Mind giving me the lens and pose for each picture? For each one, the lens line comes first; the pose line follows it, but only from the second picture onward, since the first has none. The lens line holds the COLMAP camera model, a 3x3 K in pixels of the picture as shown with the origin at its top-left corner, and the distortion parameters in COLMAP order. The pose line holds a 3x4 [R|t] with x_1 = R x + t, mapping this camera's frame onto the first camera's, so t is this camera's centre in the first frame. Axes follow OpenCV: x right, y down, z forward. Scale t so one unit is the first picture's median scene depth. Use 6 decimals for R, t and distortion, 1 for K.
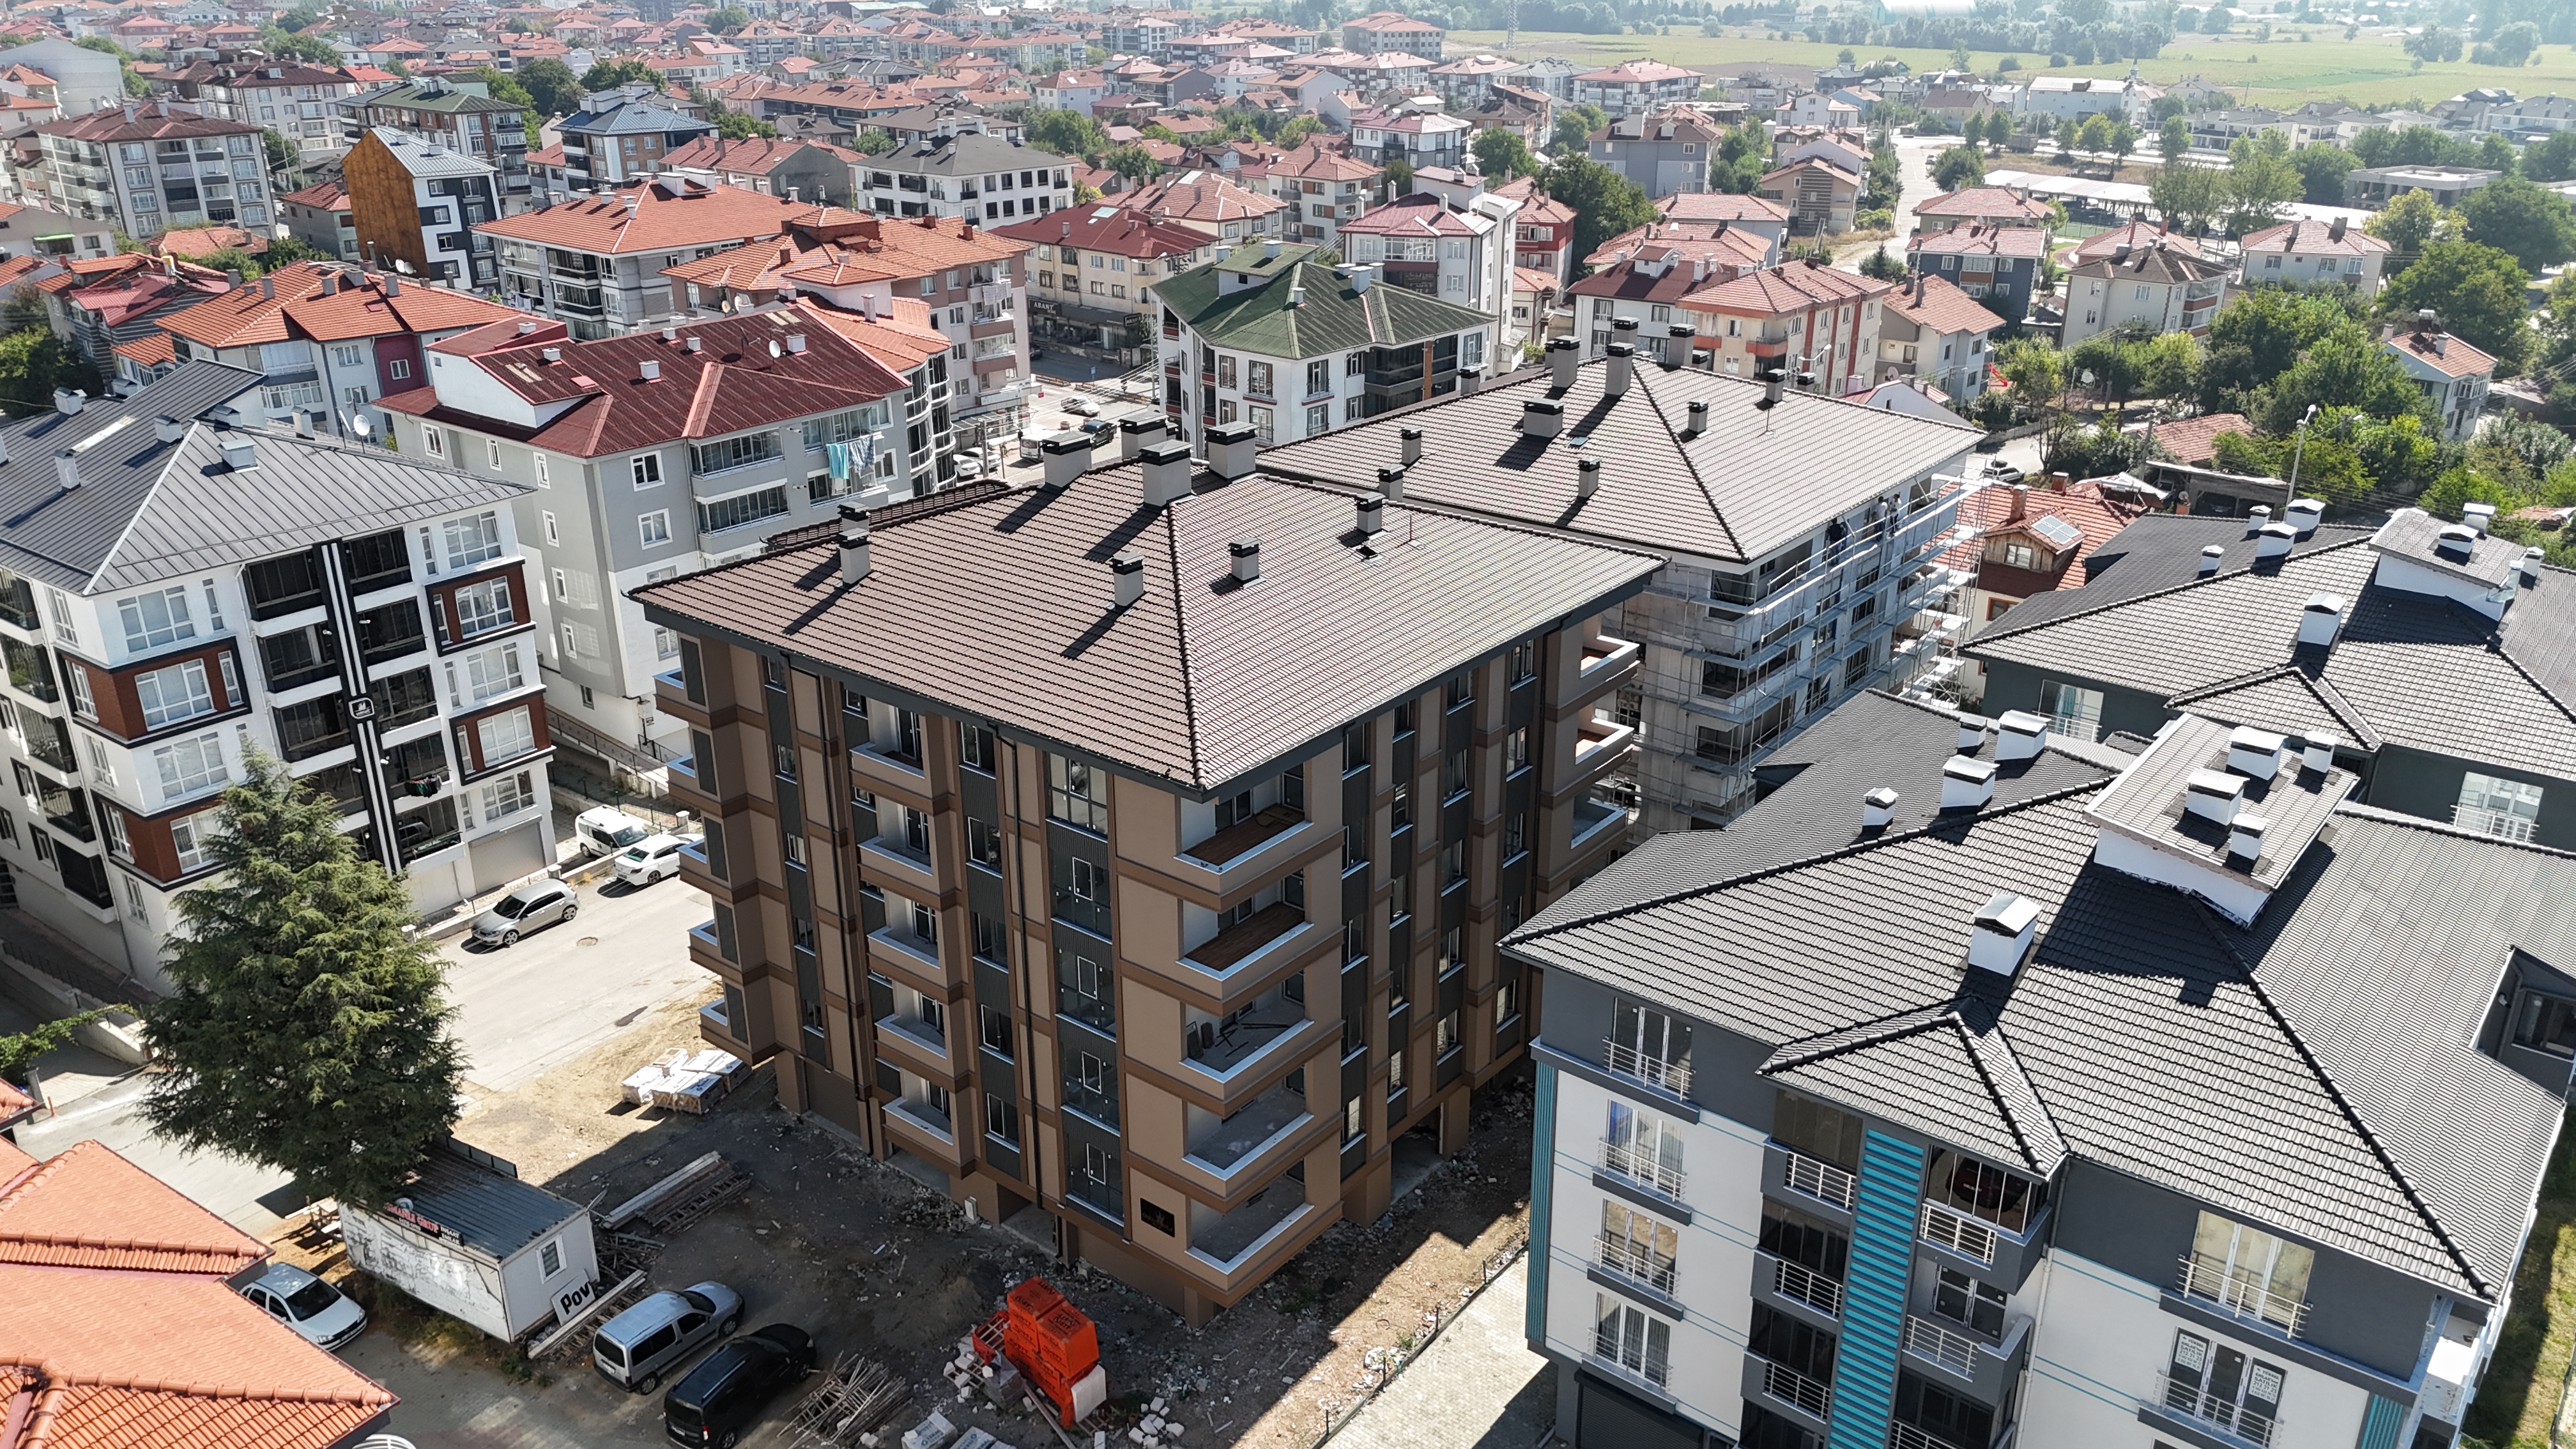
lens RADIAL K [[1896.3, 0, 1289.4], [0, 1896.3, 724.5], [0, 0, 1]] dist [0.065559, -0.057475]
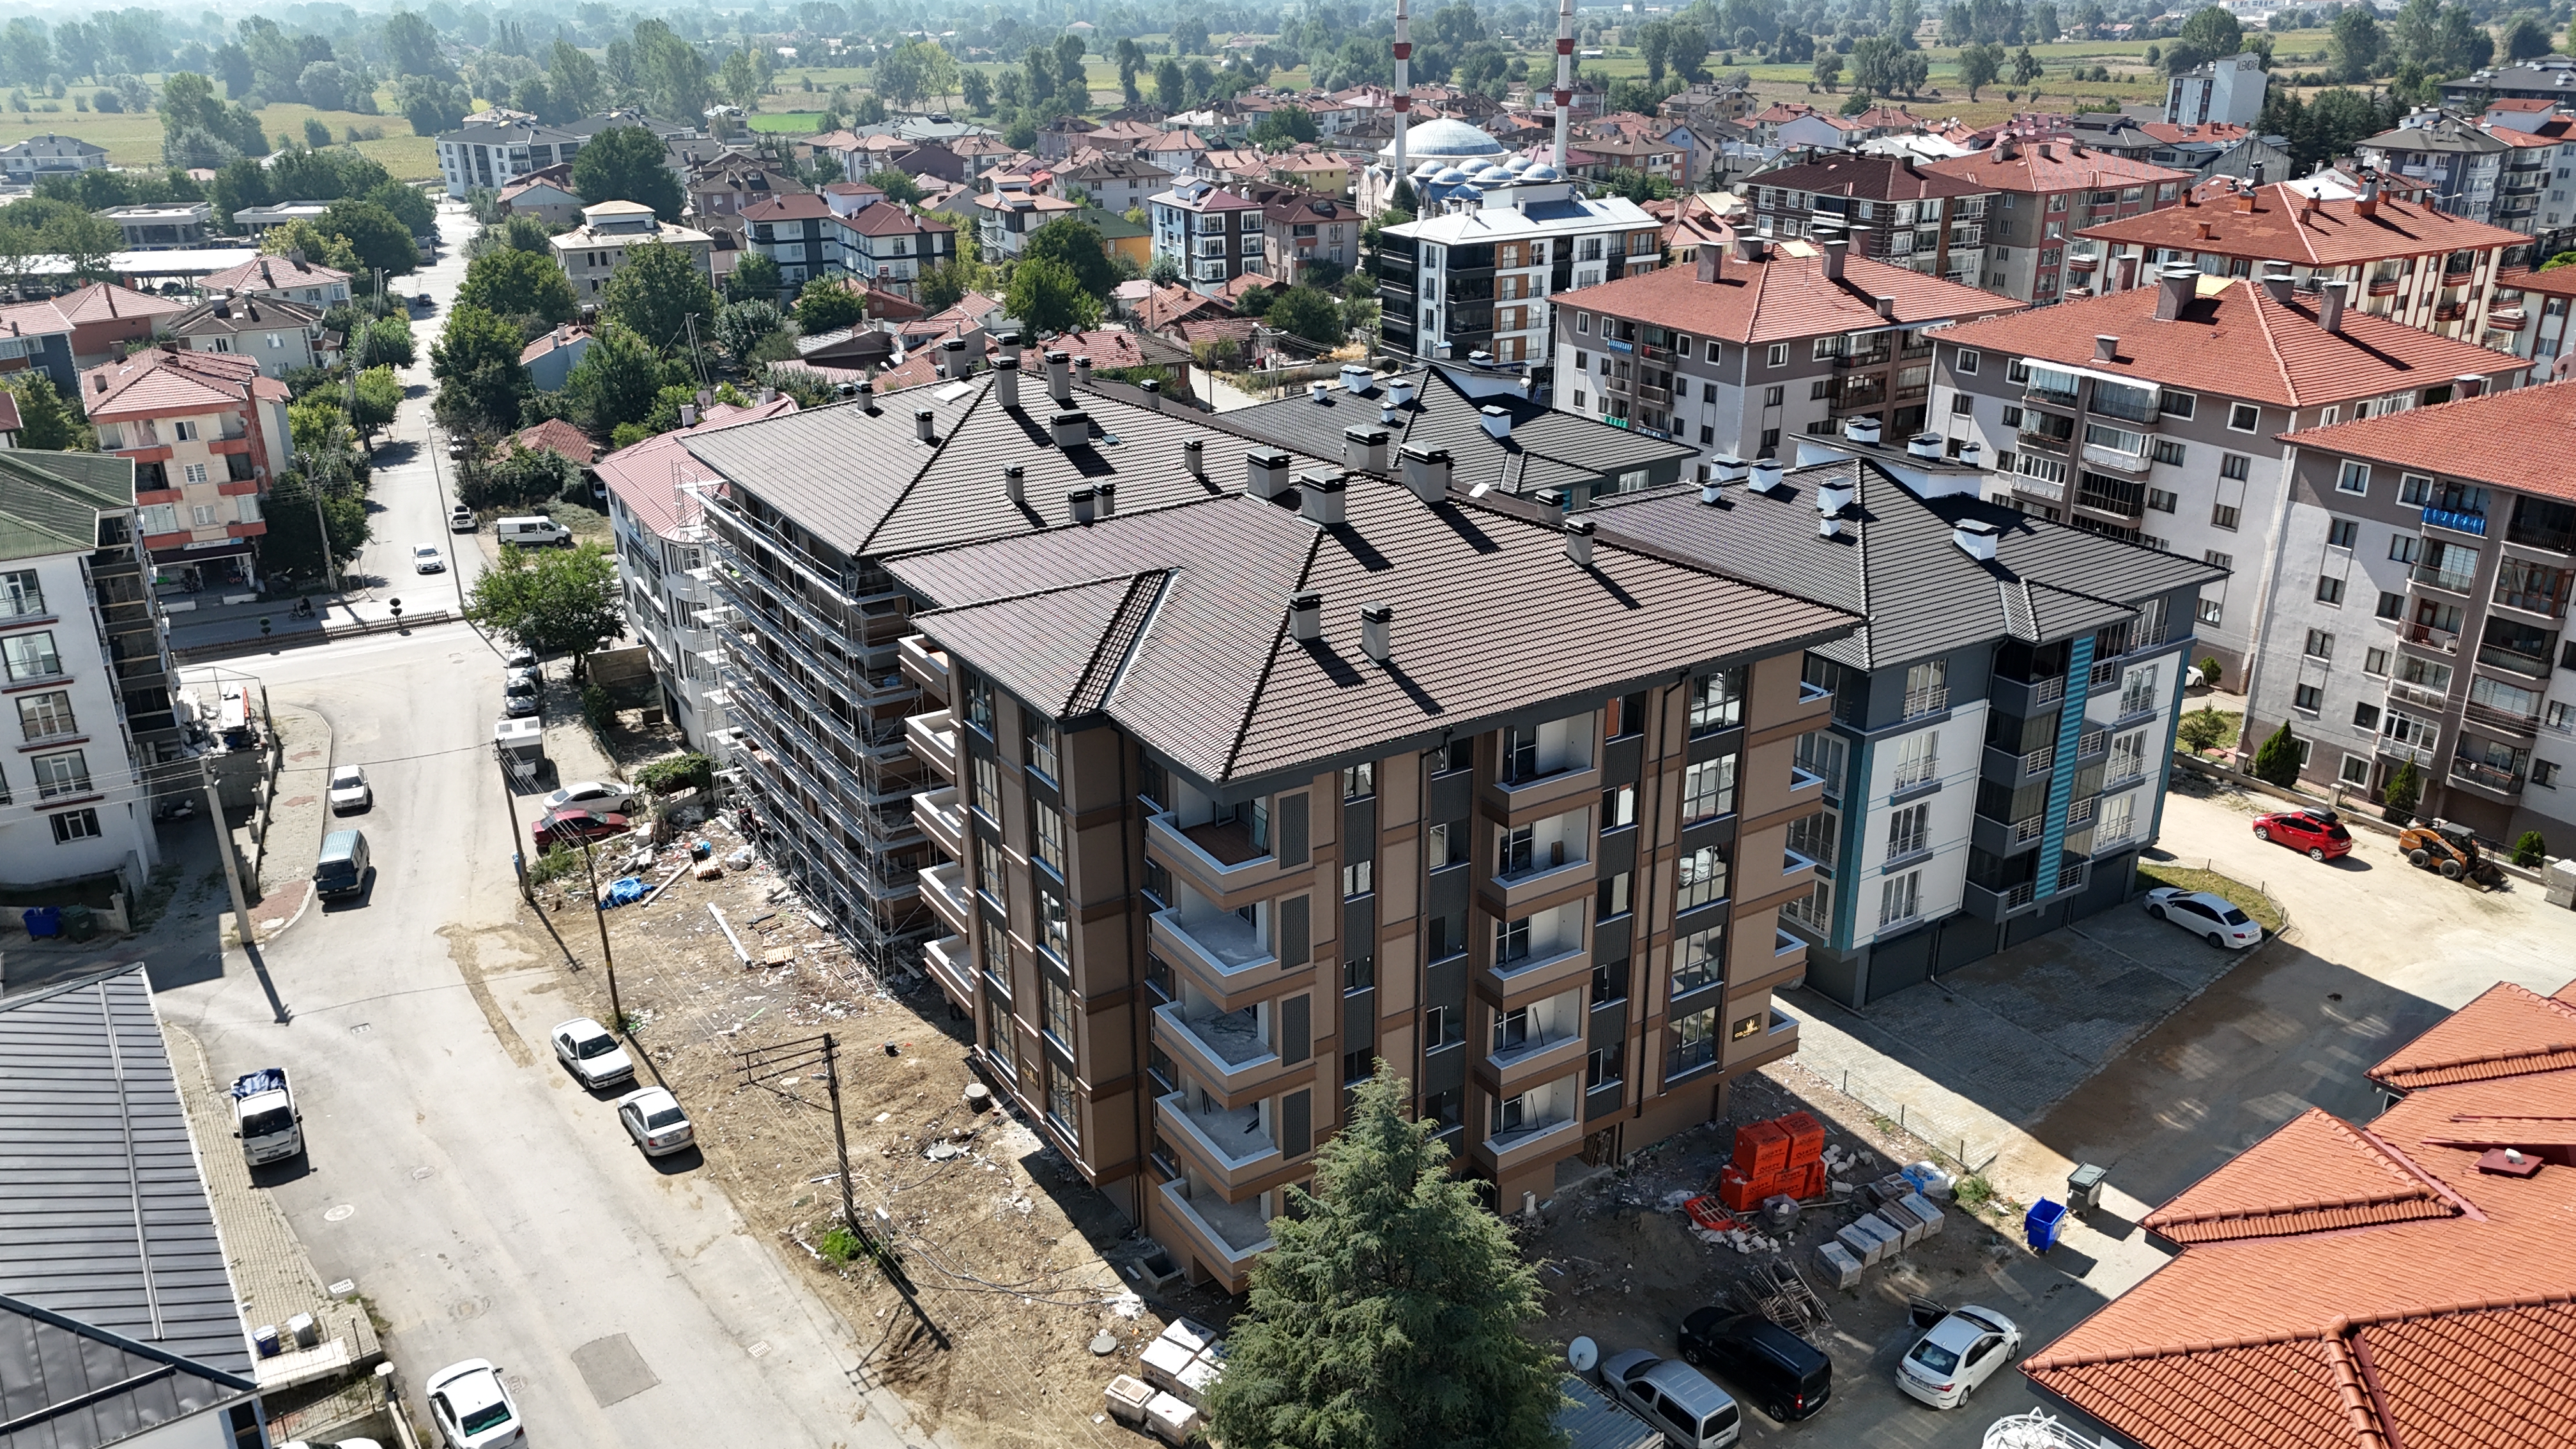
lens RADIAL K [[1896.3, 0, 1289.4], [0, 1896.3, 724.5], [0, 0, 1]] dist [0.065559, -0.057475]
pose [[0.321920, -0.348358, 0.880349, -0.768419], [0.365385, 0.903524, 0.223917, -0.192877], [-0.873420, 0.249583, 0.418147, 0.464324]]
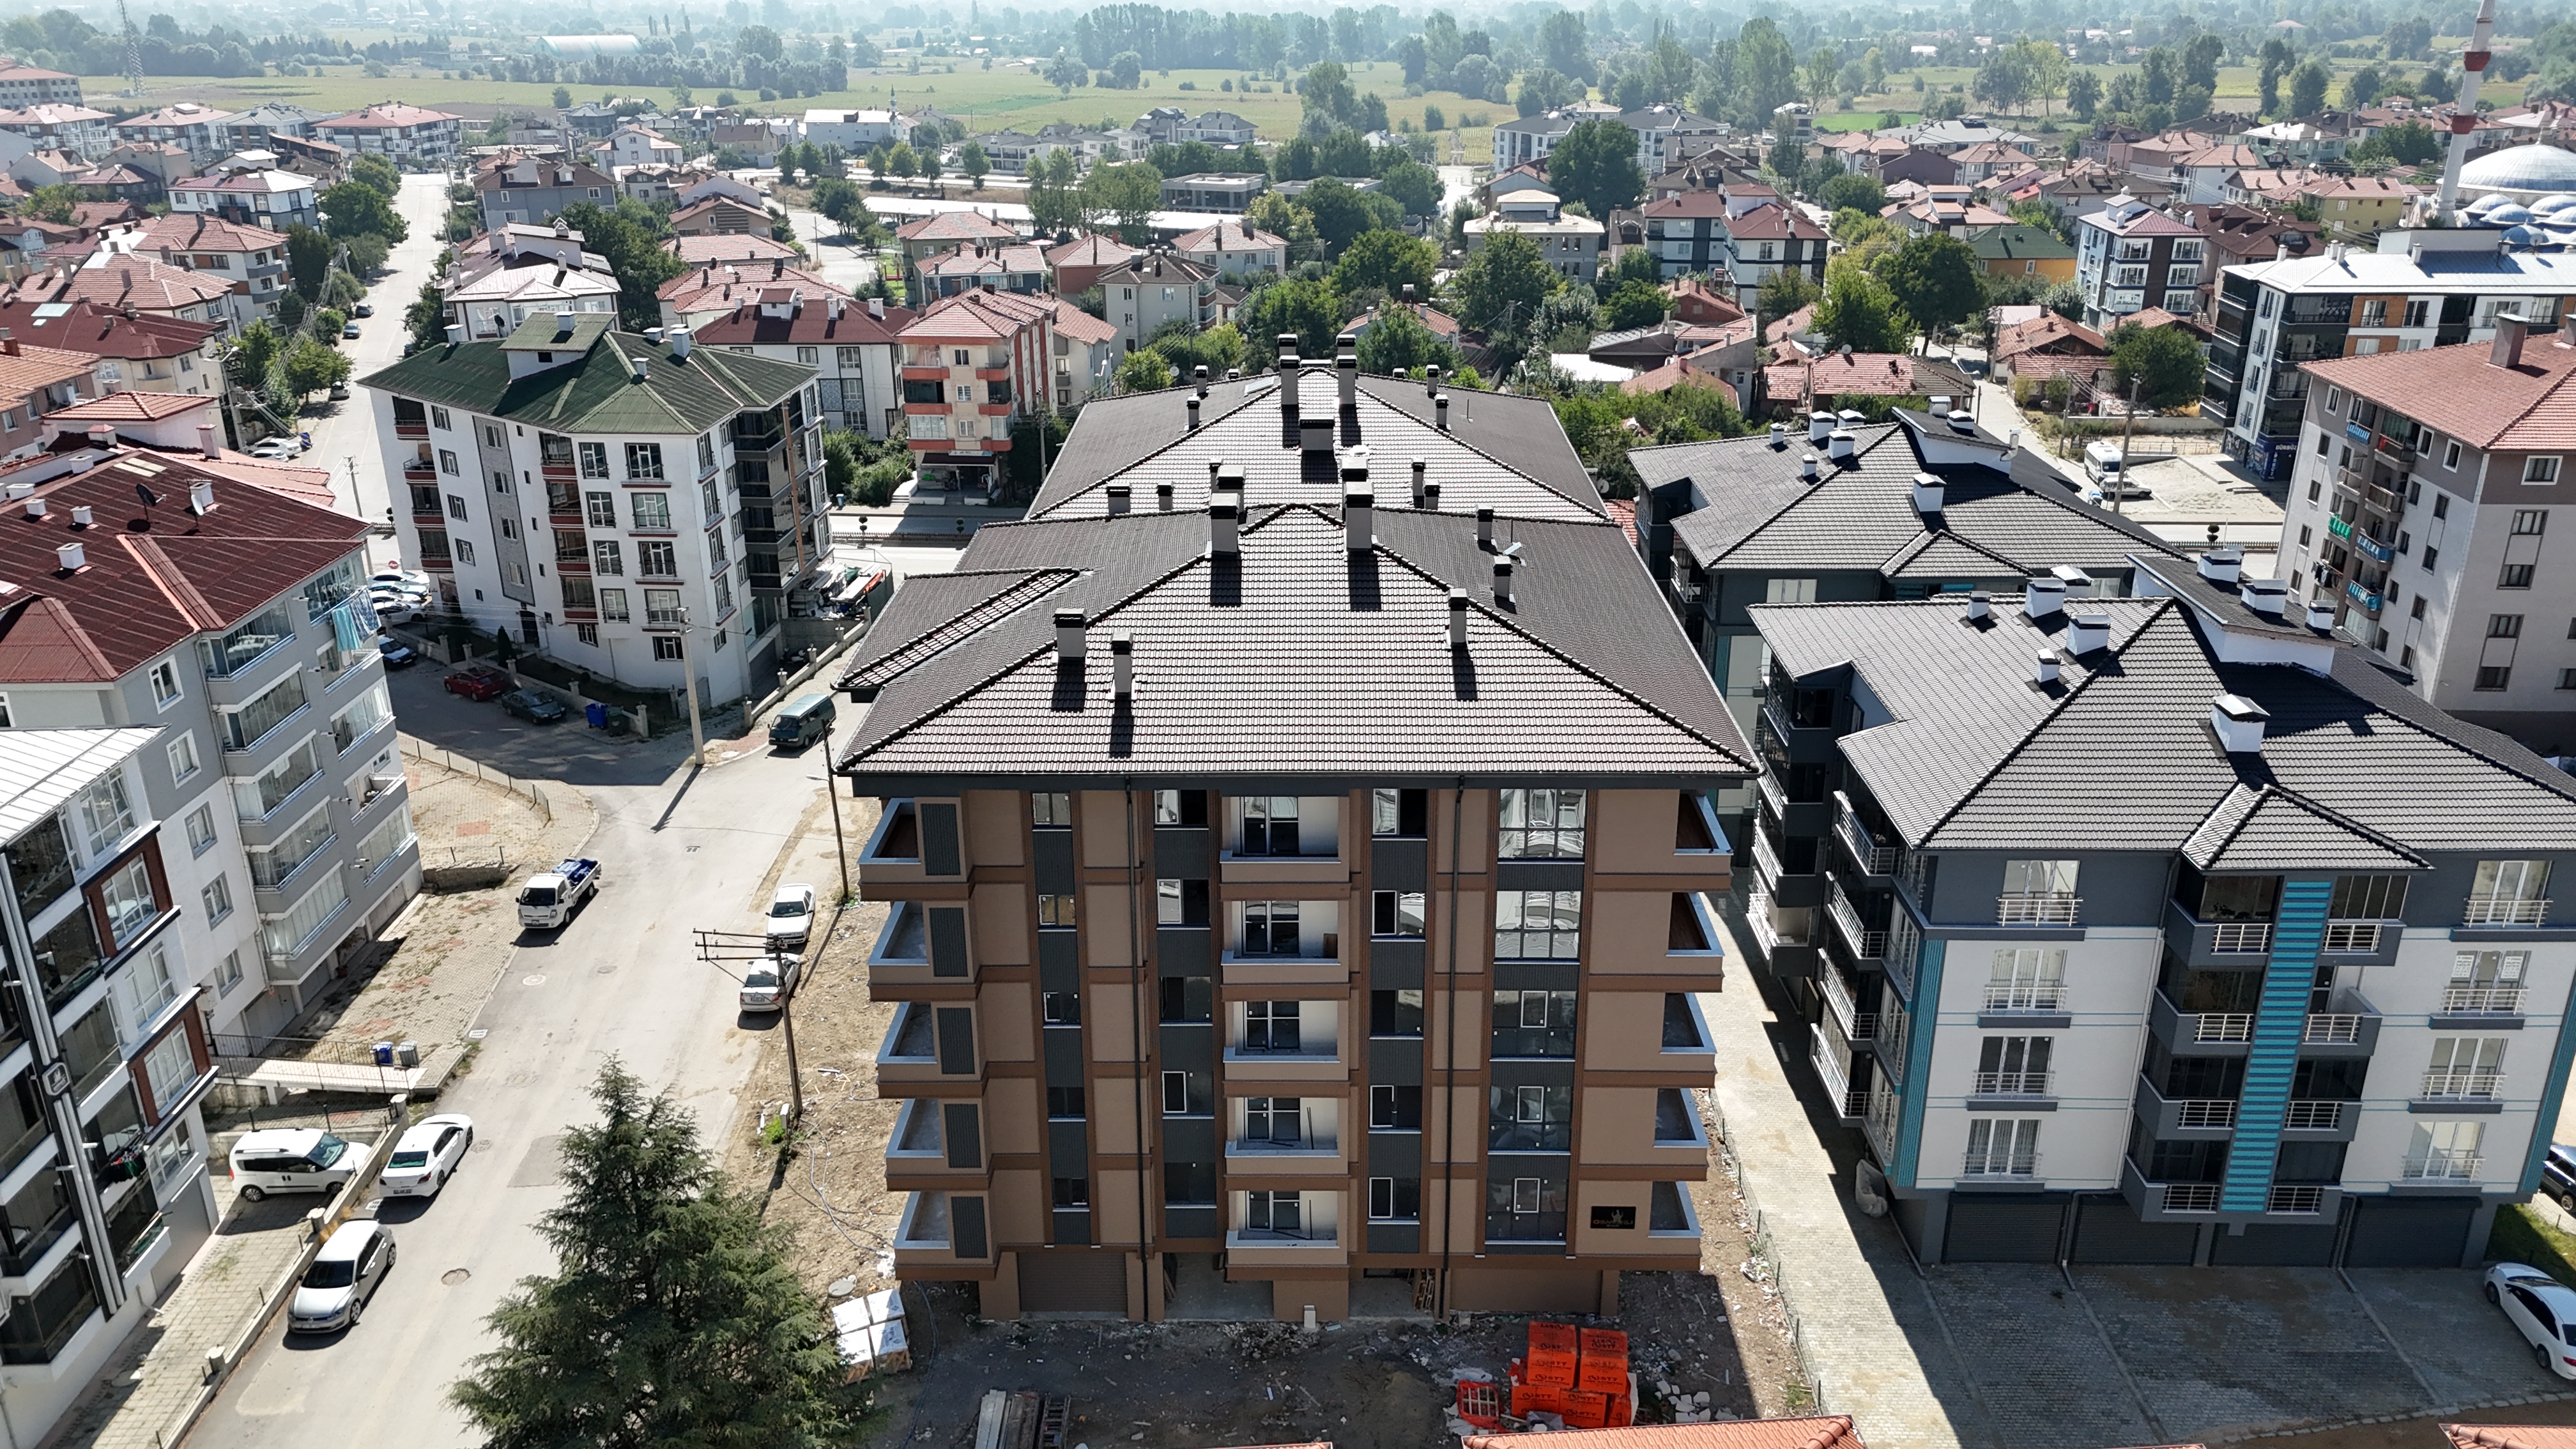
lens RADIAL K [[1896.3, 0, 1289.4], [0, 1896.3, 724.5], [0, 0, 1]] dist [0.065559, -0.057475]
pose [[0.786748, -0.226730, 0.574126, -0.487708], [0.236394, 0.969860, 0.059070, -0.066470], [-0.570215, 0.089247, 0.816633, 0.157179]]
